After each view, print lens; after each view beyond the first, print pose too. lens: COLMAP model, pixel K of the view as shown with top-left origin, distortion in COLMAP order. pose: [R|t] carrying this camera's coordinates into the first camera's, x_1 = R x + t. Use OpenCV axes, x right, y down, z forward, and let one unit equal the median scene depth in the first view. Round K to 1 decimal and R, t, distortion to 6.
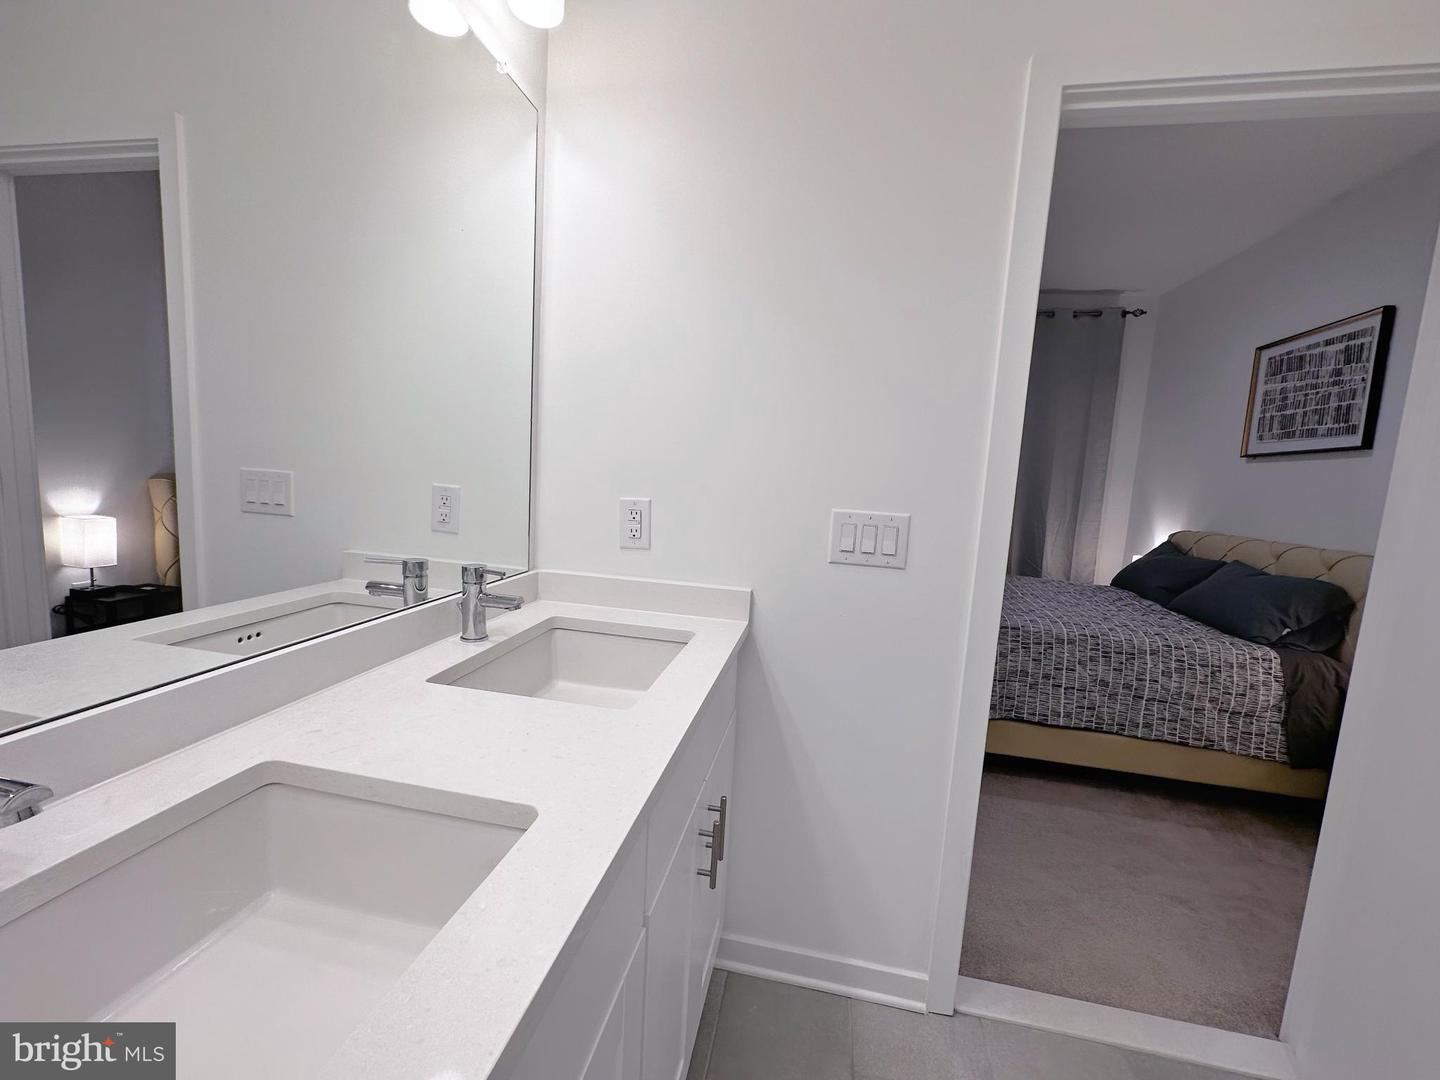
lens RADIAL K [[571.6, 0, 728.6], [0, 571.6, 538.3], [0, 0, 1]] dist [-0.003306, -0.000298]
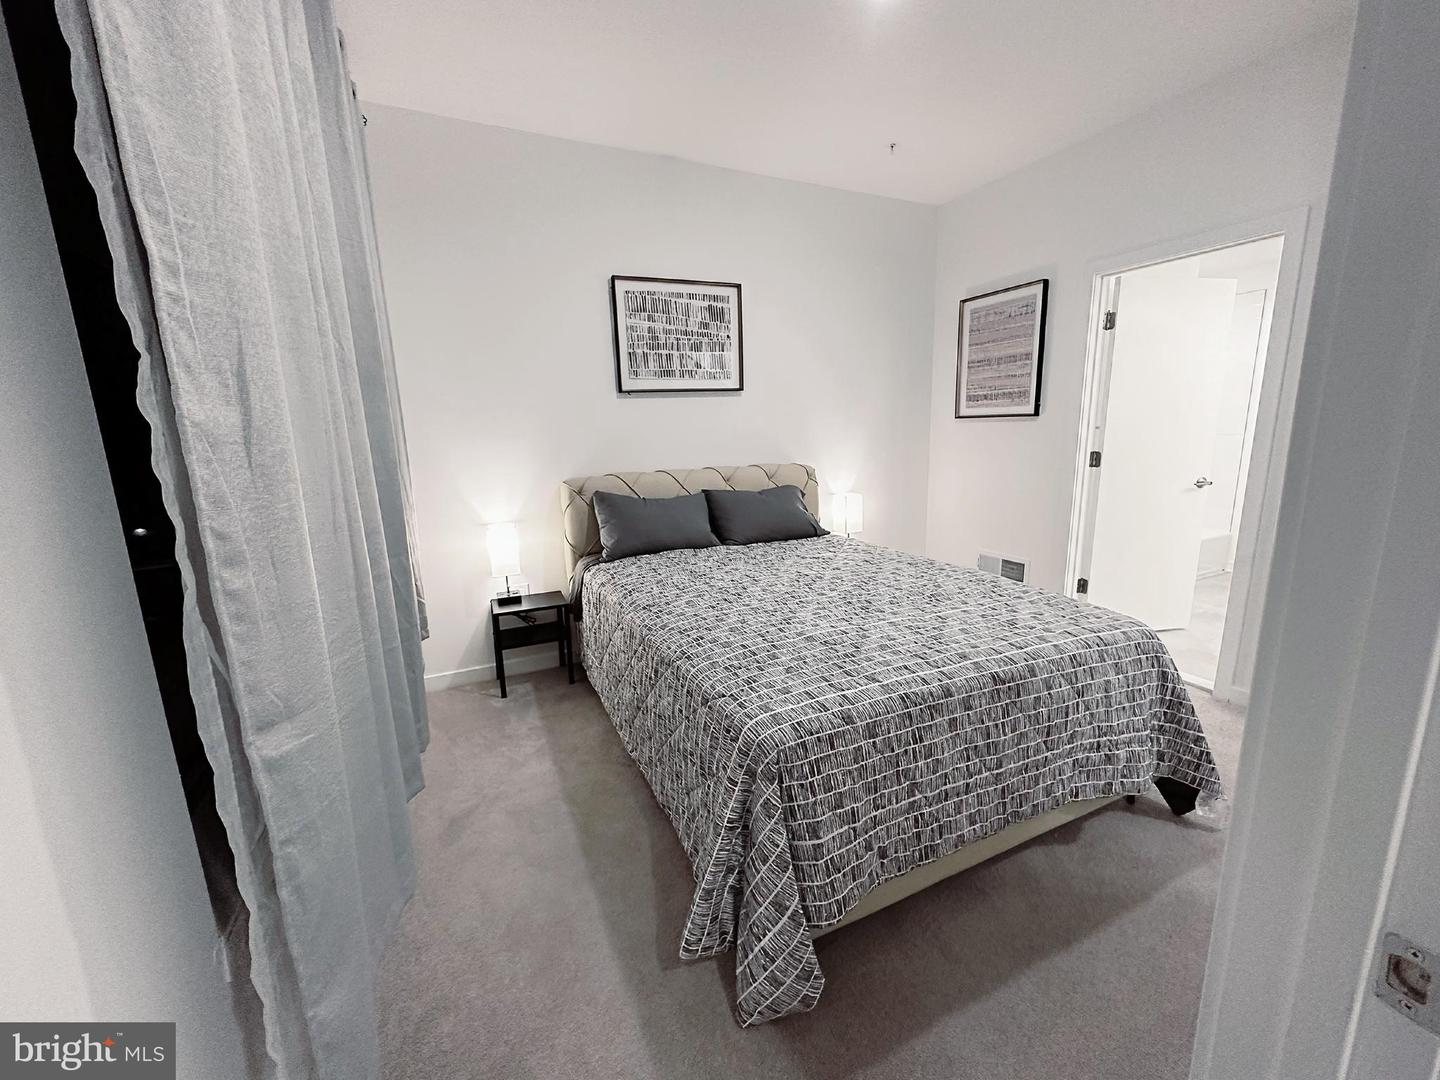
lens RADIAL K [[571.6, 0, 718.0], [0, 571.6, 537.1], [0, 0, 1]] dist [-0.003306, -0.000298]
pose [[-0.584416, -0.198442, 0.786816, -0.014799], [0.087183, 0.948668, 0.304019, -0.216051], [-0.806757, 0.246270, -0.537116, 1.649185]]
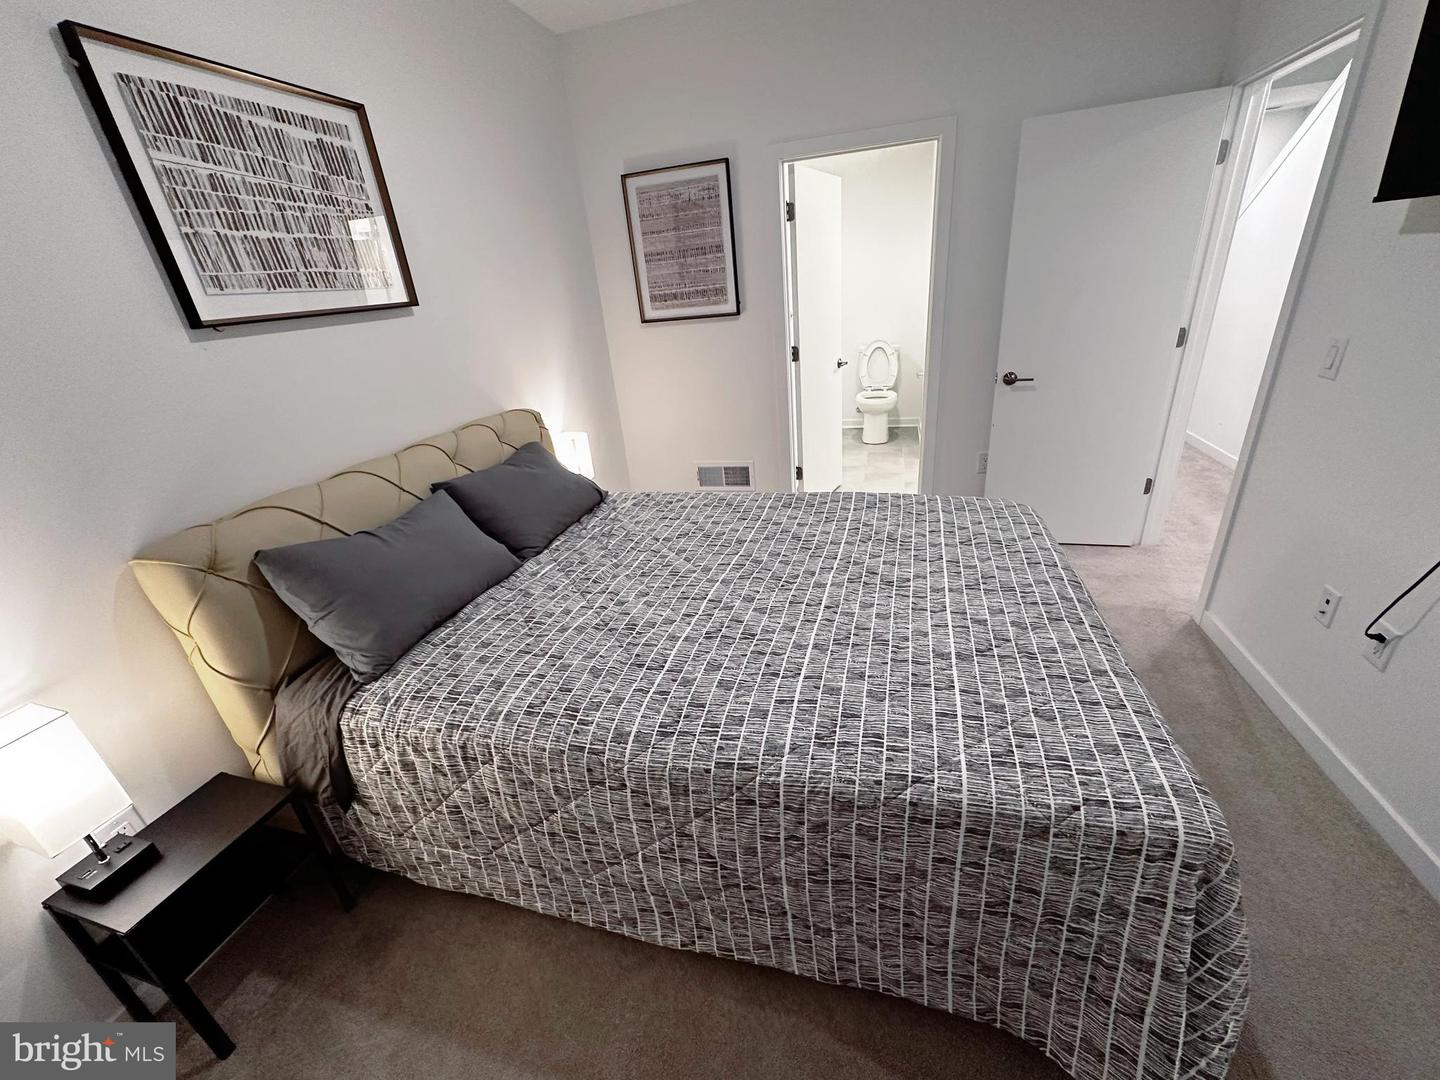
lens RADIAL K [[571.6, 0, 720.7], [0, 571.6, 538.9], [0, 0, 1]] dist [-0.003306, -0.000298]
pose [[-0.996012, -0.004881, 0.089089, 0.520206], [0.041733, 0.857056, 0.513530, -0.241285], [-0.078861, 0.515200, -0.853434, 1.626093]]
